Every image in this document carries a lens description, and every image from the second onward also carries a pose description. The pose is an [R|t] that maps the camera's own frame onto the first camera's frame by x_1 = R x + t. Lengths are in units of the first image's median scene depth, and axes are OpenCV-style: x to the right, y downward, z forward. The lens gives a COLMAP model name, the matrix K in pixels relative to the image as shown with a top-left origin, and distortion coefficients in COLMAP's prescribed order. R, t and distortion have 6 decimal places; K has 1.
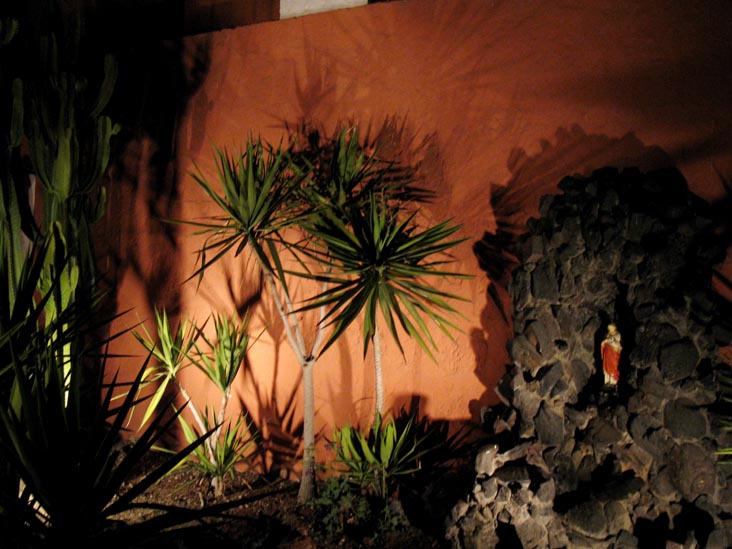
lens RADIAL K [[800.9, 0, 366.0], [0, 800.9, 274.5], [0, 0, 1]] dist [-0.144737, 0.016756]
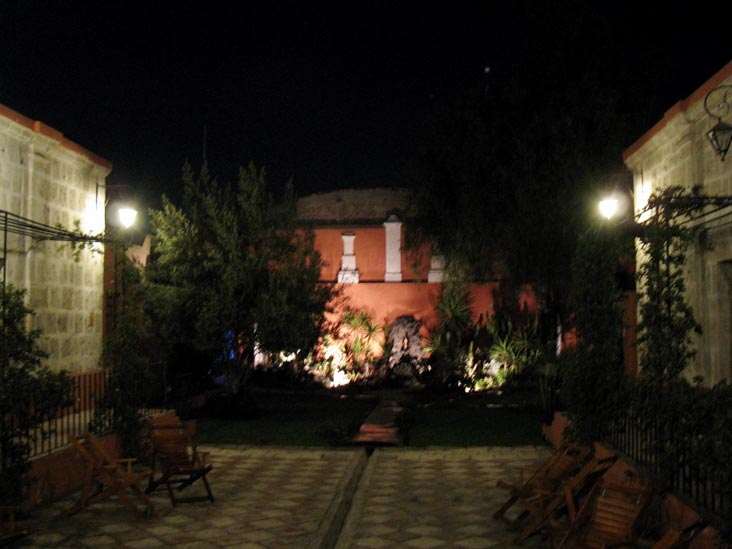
lens RADIAL K [[800.9, 0, 366.0], [0, 800.9, 274.5], [0, 0, 1]] dist [-0.144737, 0.016756]
pose [[0.905543, -0.019865, 0.423790, -2.757082], [0.031876, 0.999265, -0.021271, -0.334153], [-0.423056, 0.032771, 0.905511, -4.857733]]
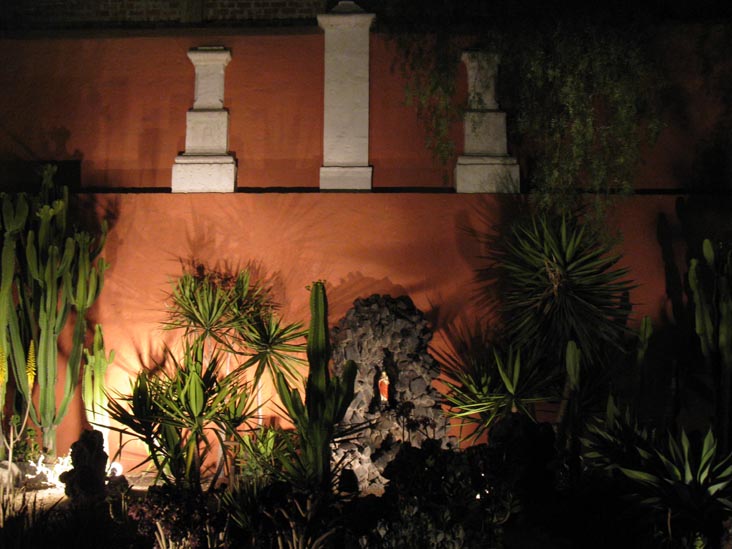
lens RADIAL K [[800.9, 0, 366.0], [0, 800.9, 274.5], [0, 0, 1]] dist [-0.144737, 0.016756]
pose [[0.869558, 0.019502, 0.493446, -0.718518], [0.020816, 0.996884, -0.076080, -0.030356], [-0.493393, 0.076427, 0.866442, -0.759669]]
